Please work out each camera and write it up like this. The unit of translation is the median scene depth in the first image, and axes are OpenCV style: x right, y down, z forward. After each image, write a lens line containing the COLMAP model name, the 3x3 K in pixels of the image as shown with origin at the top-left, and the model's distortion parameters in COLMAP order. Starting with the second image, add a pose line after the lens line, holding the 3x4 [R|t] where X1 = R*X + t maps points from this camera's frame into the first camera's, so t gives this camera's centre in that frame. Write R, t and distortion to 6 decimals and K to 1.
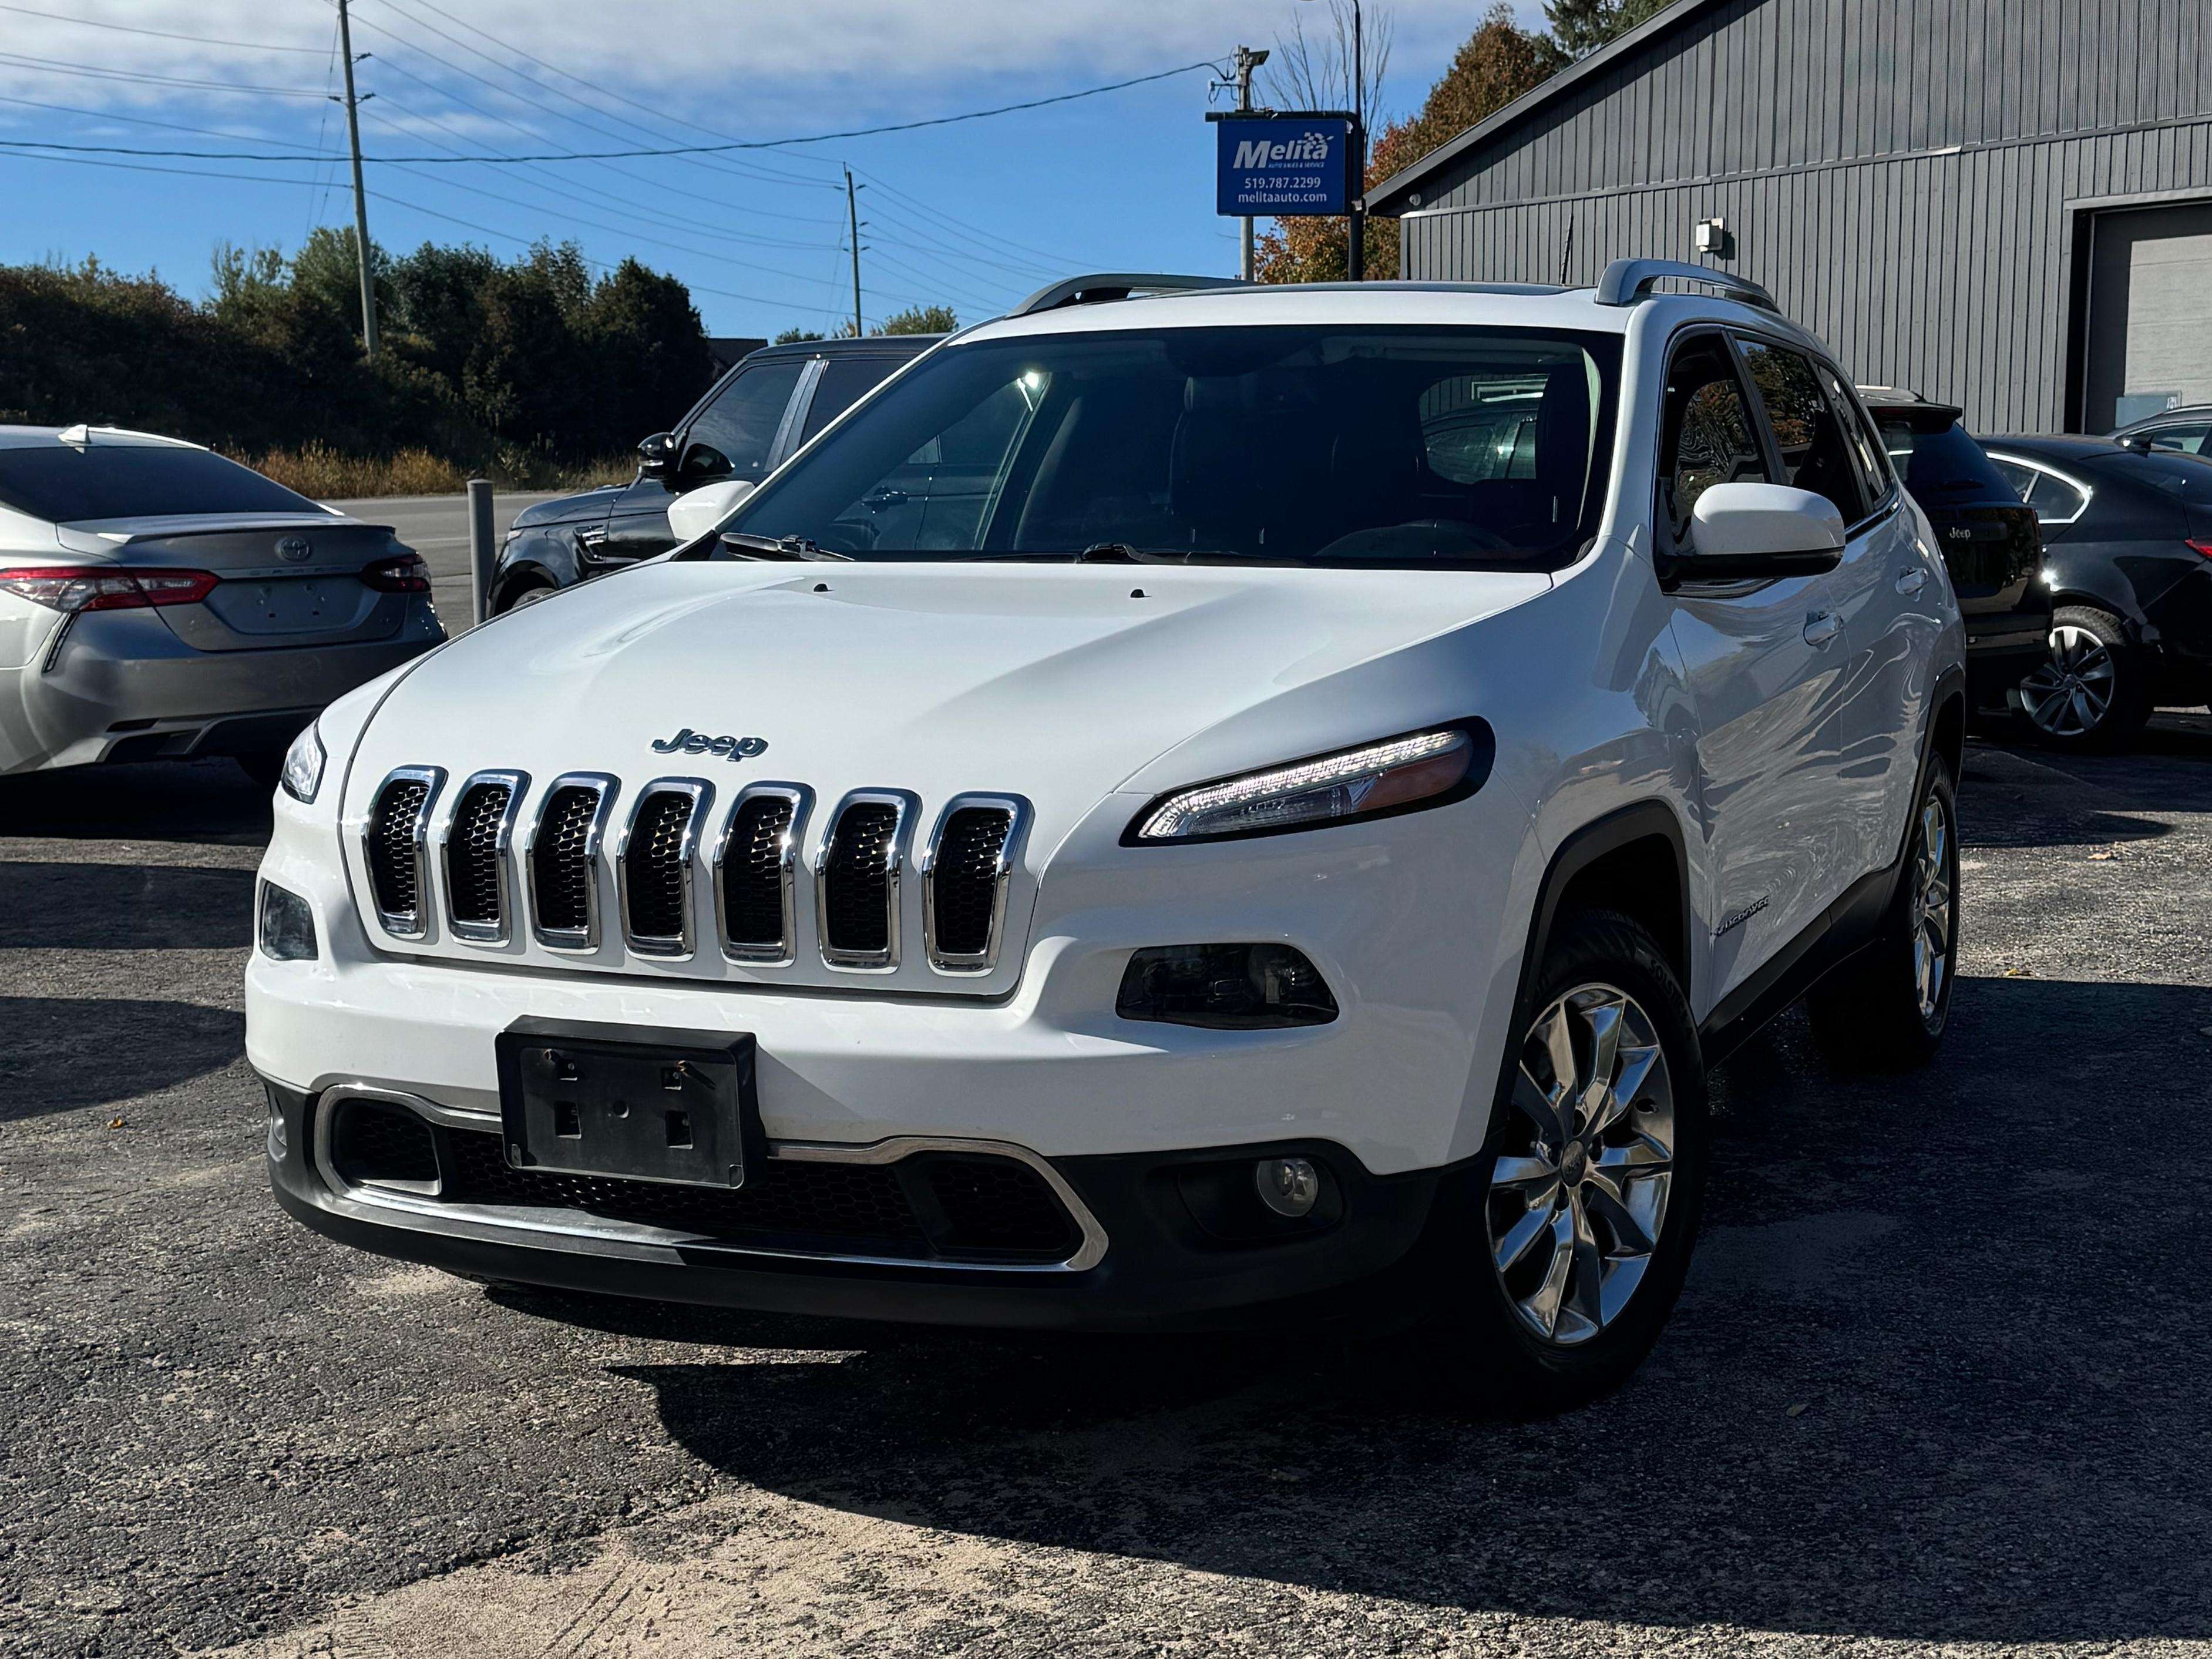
lens RADIAL K [[2935.4, 0, 1215.5], [0, 2935.4, 919.7], [0, 0, 1]] dist [0.194110, -0.402416]
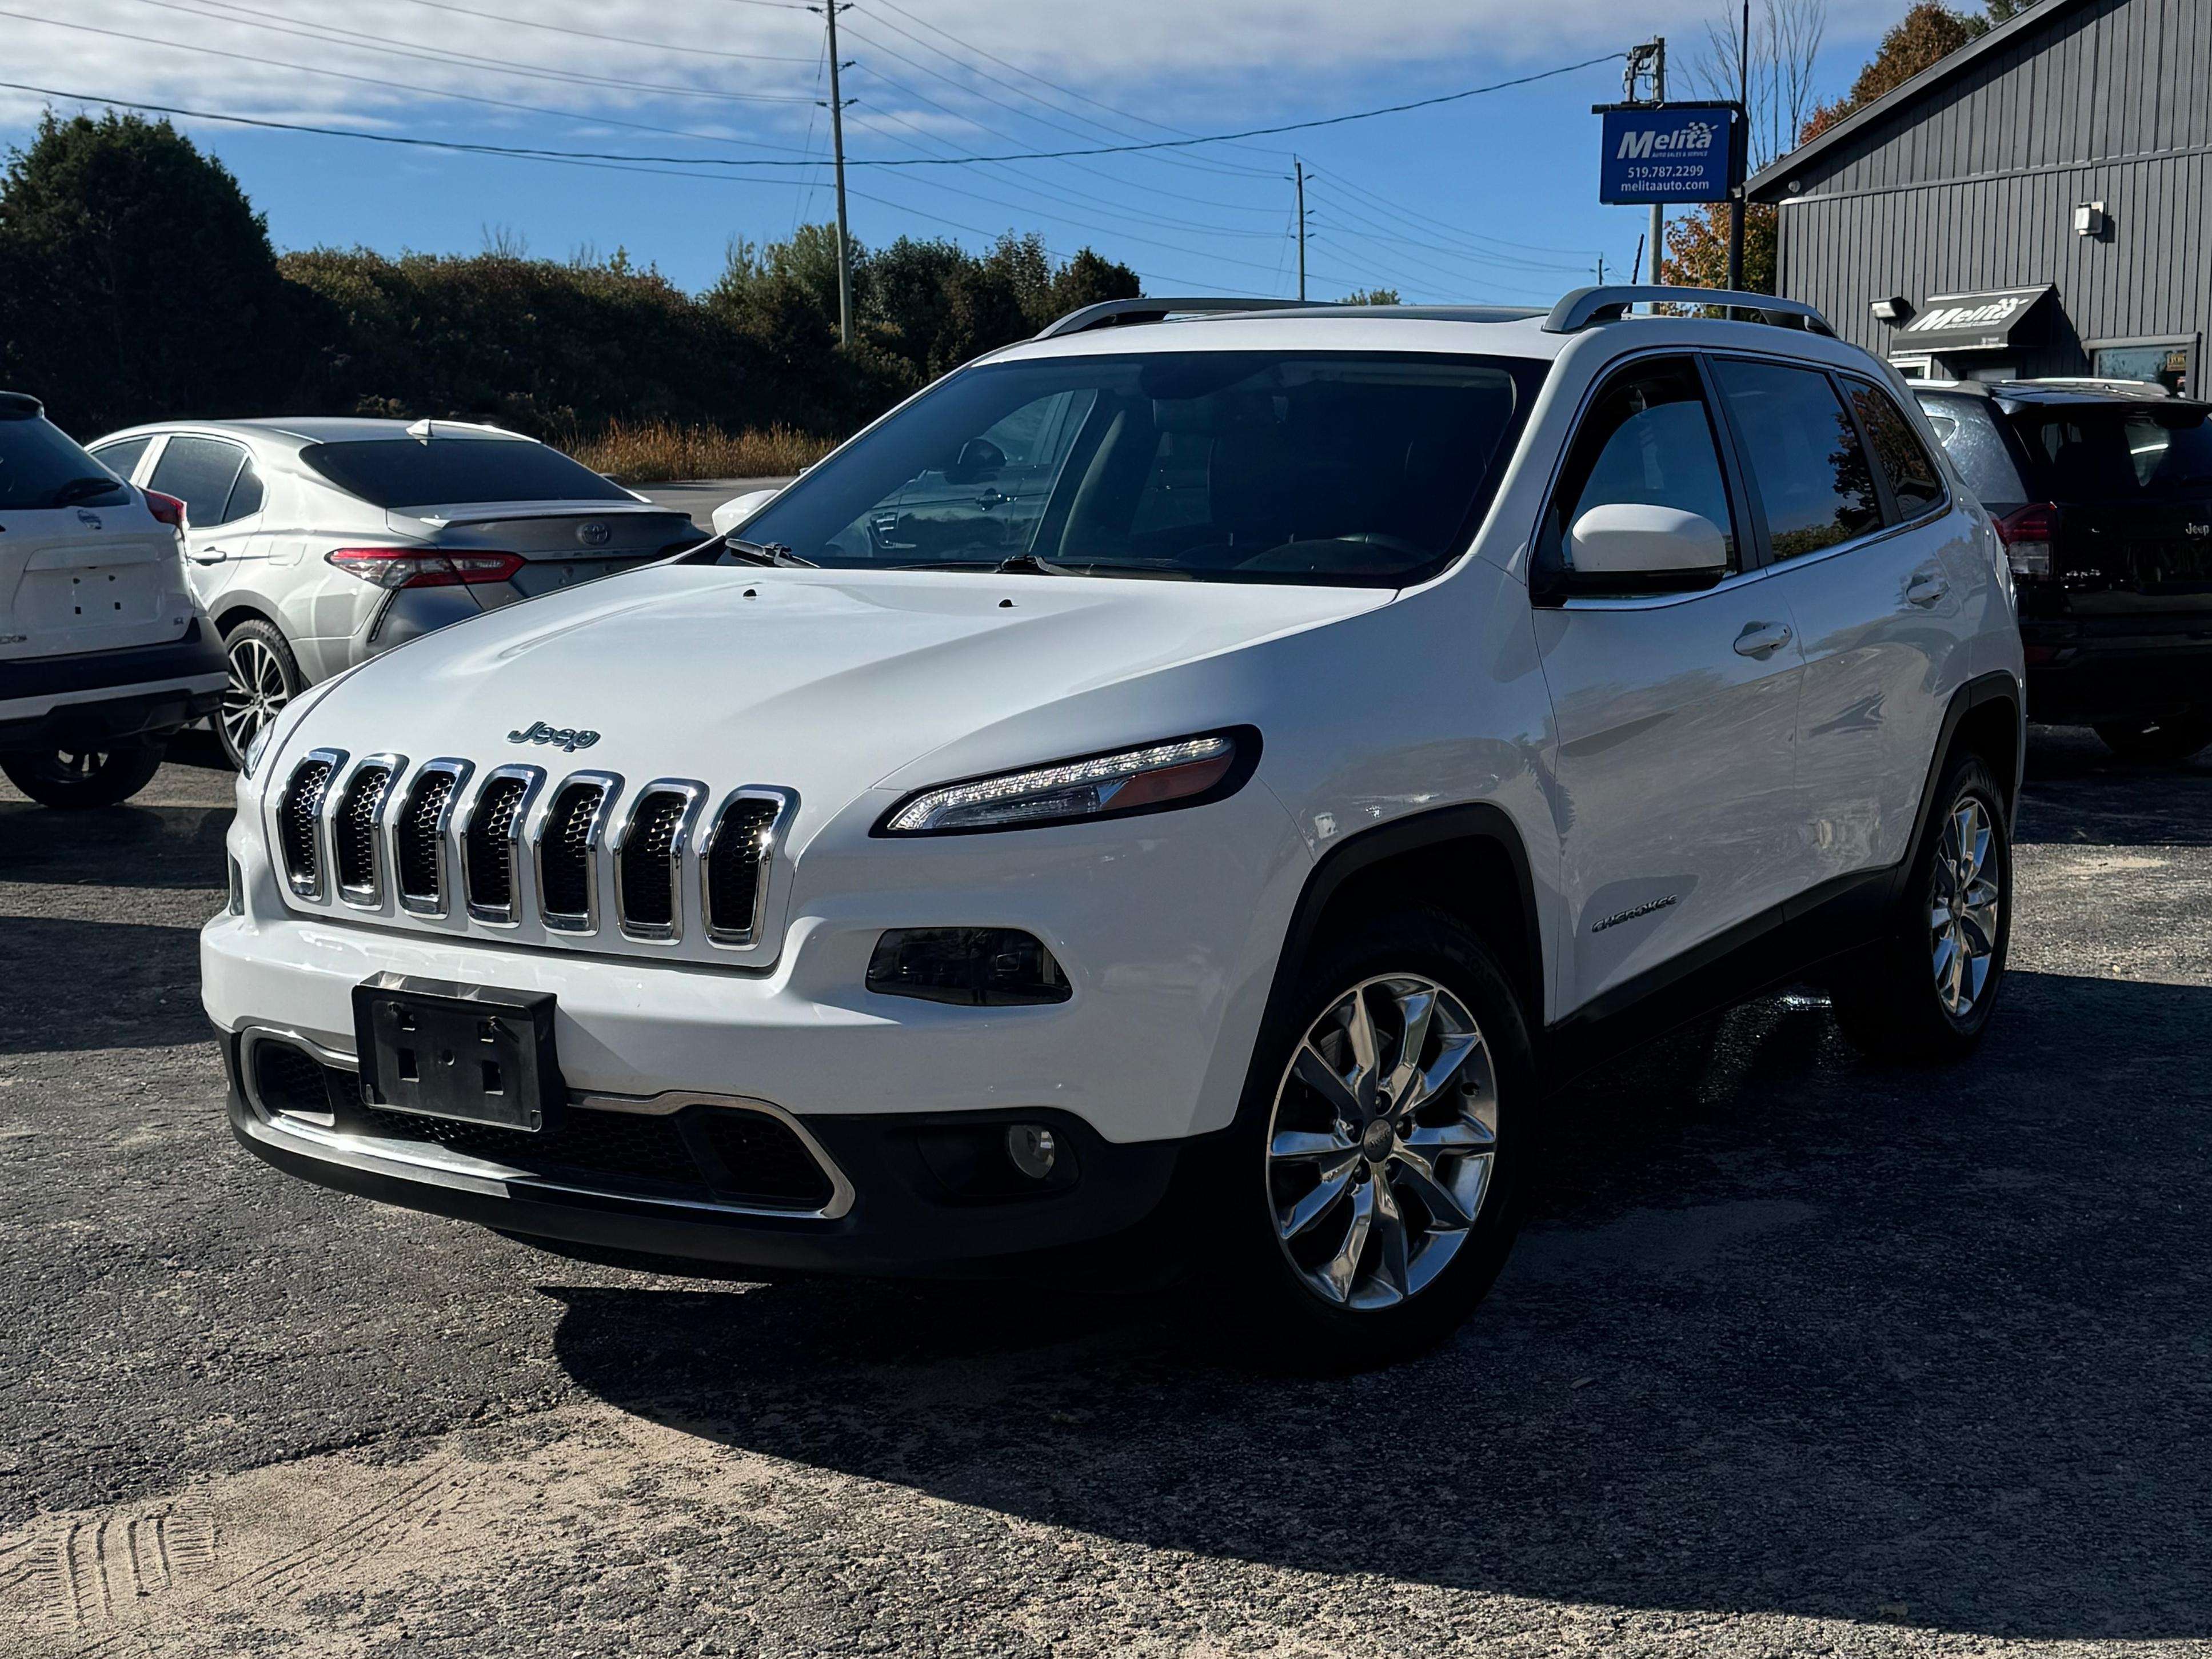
lens RADIAL K [[2846.1, 0, 1180.2], [0, 2846.1, 832.1], [0, 0, 1]] dist [0.197331, -0.416716]
pose [[0.987310, 0.026471, -0.156581, 0.212171], [-0.029164, 0.999463, -0.014926, -0.011903], [0.156102, 0.019303, 0.987552, -0.039511]]
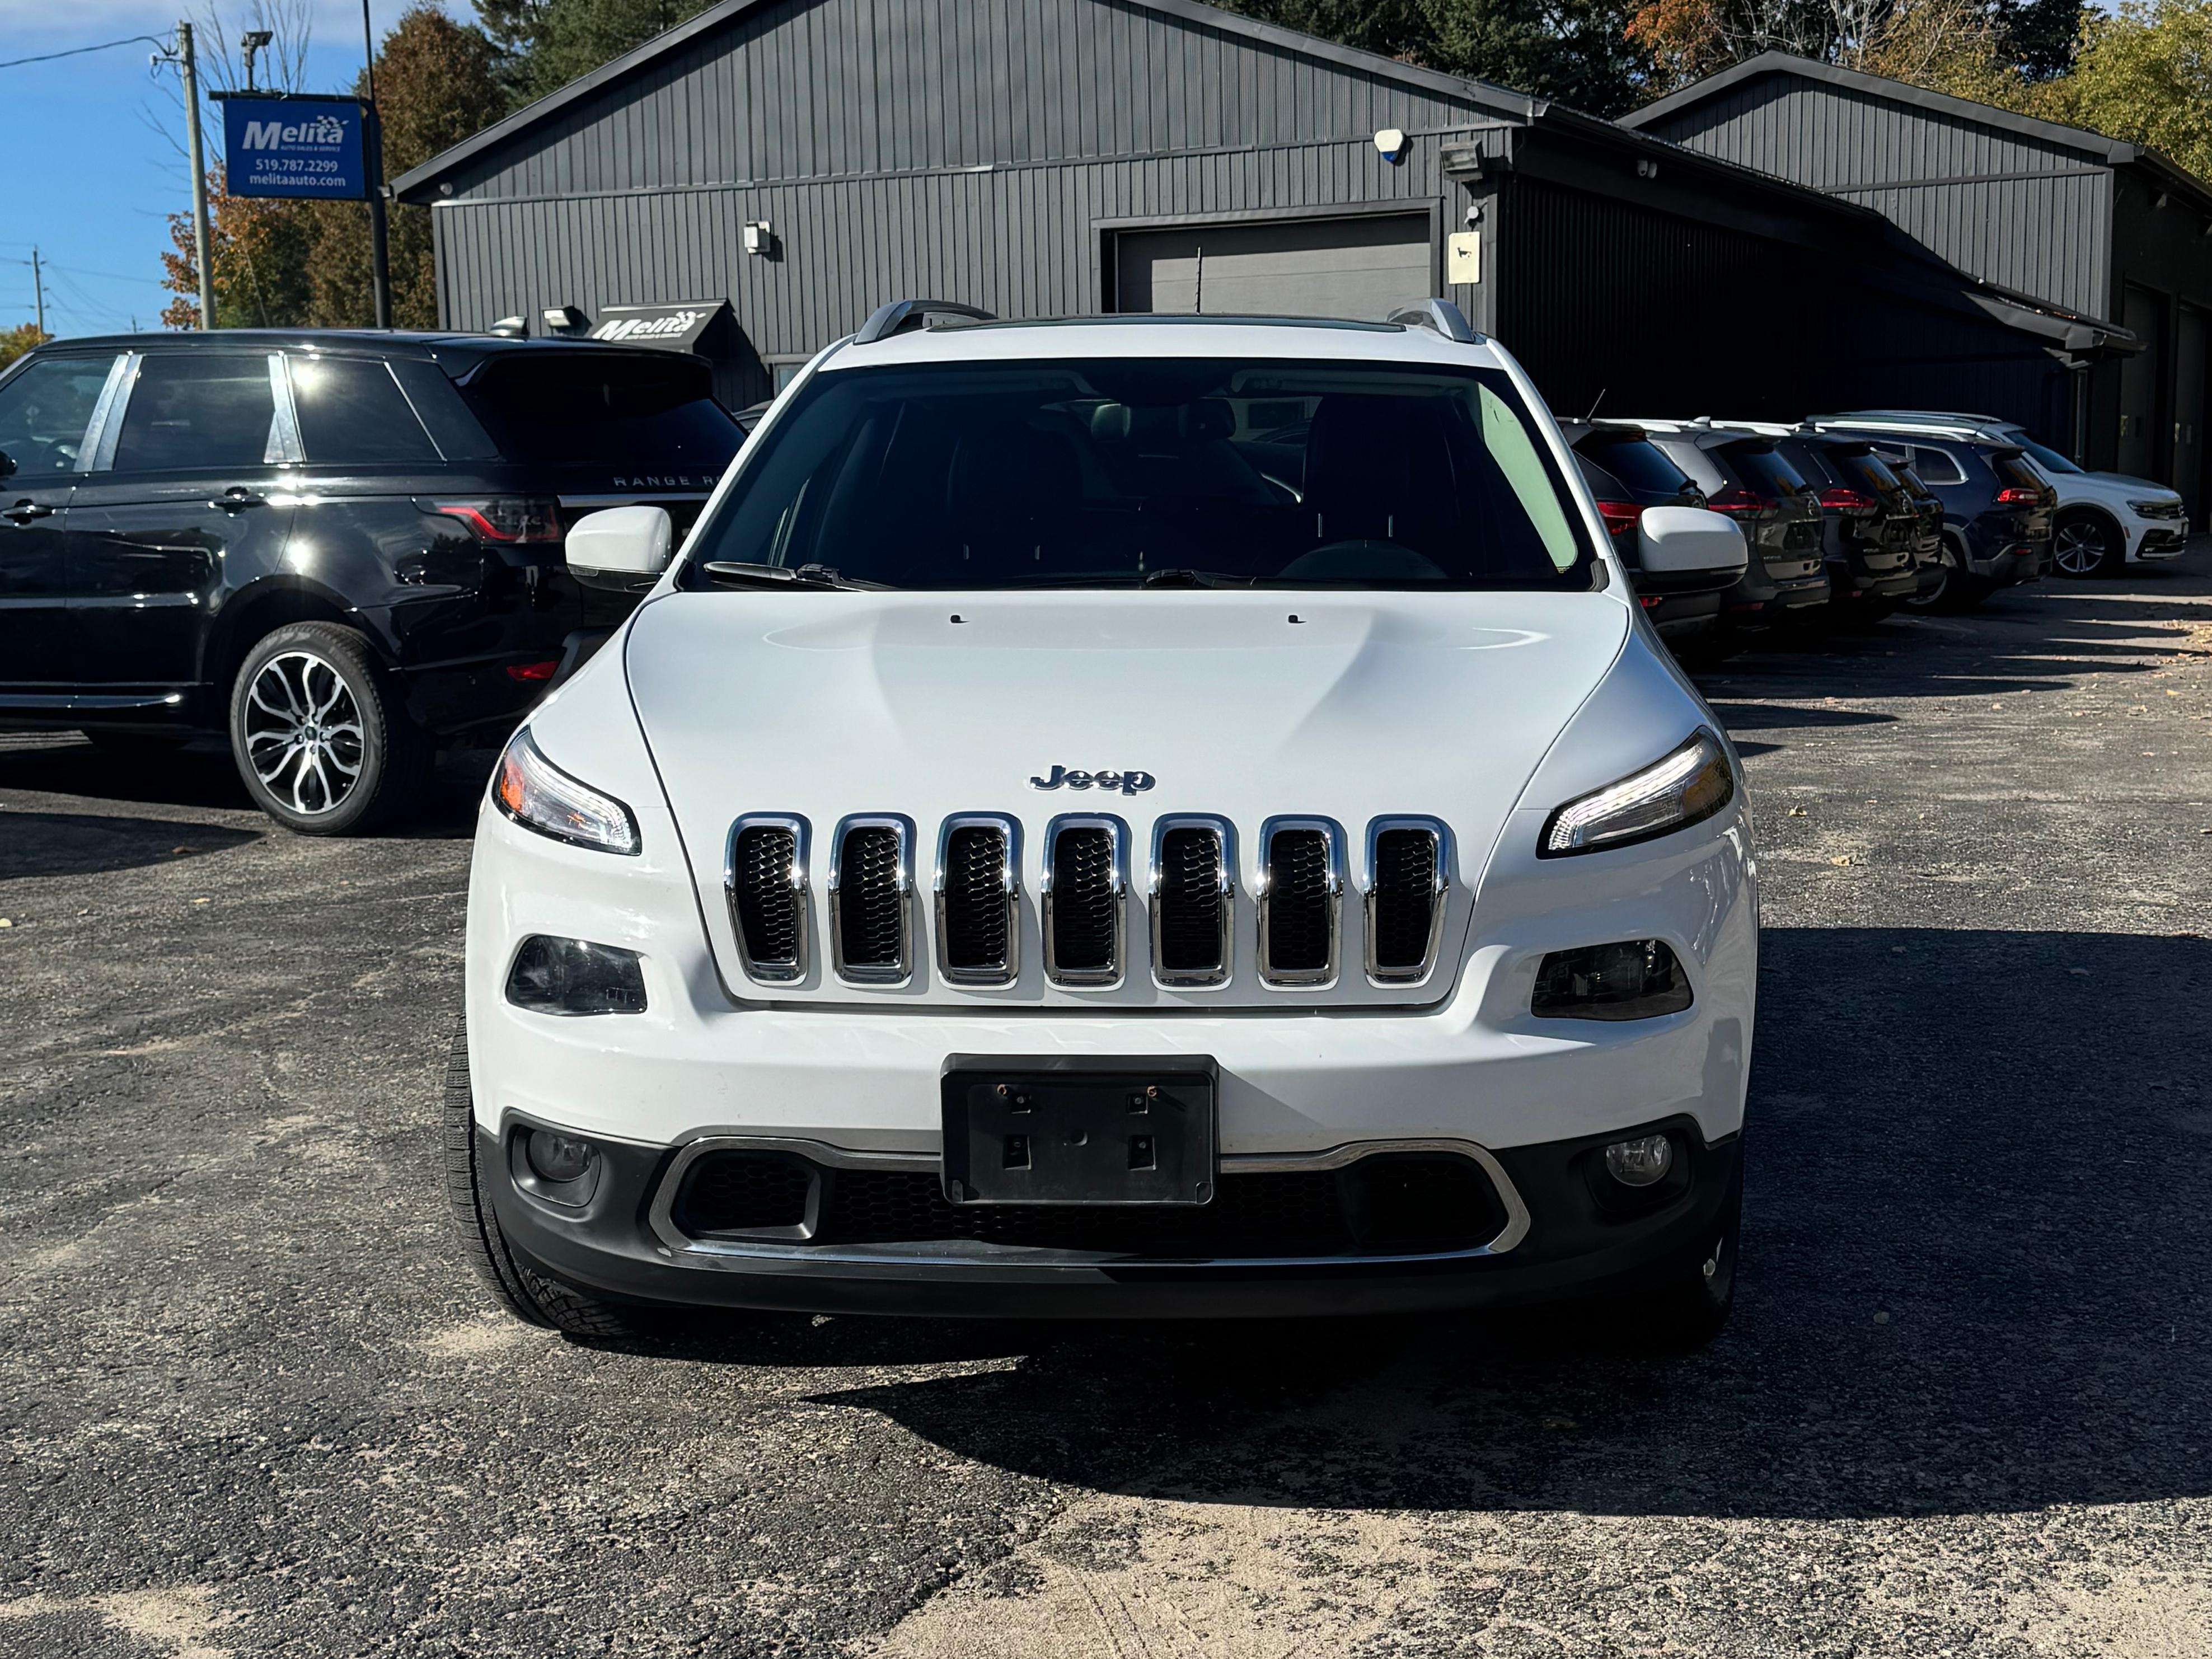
lens RADIAL K [[2808.9, 0, 1177.2], [0, 2808.9, 941.5], [0, 0, 1]] dist [0.209487, -0.493103]
pose [[0.939768, -0.058733, 0.336730, -0.427620], [0.052622, 0.998243, 0.027253, -0.025130], [-0.337738, -0.007892, 0.941207, 0.056174]]
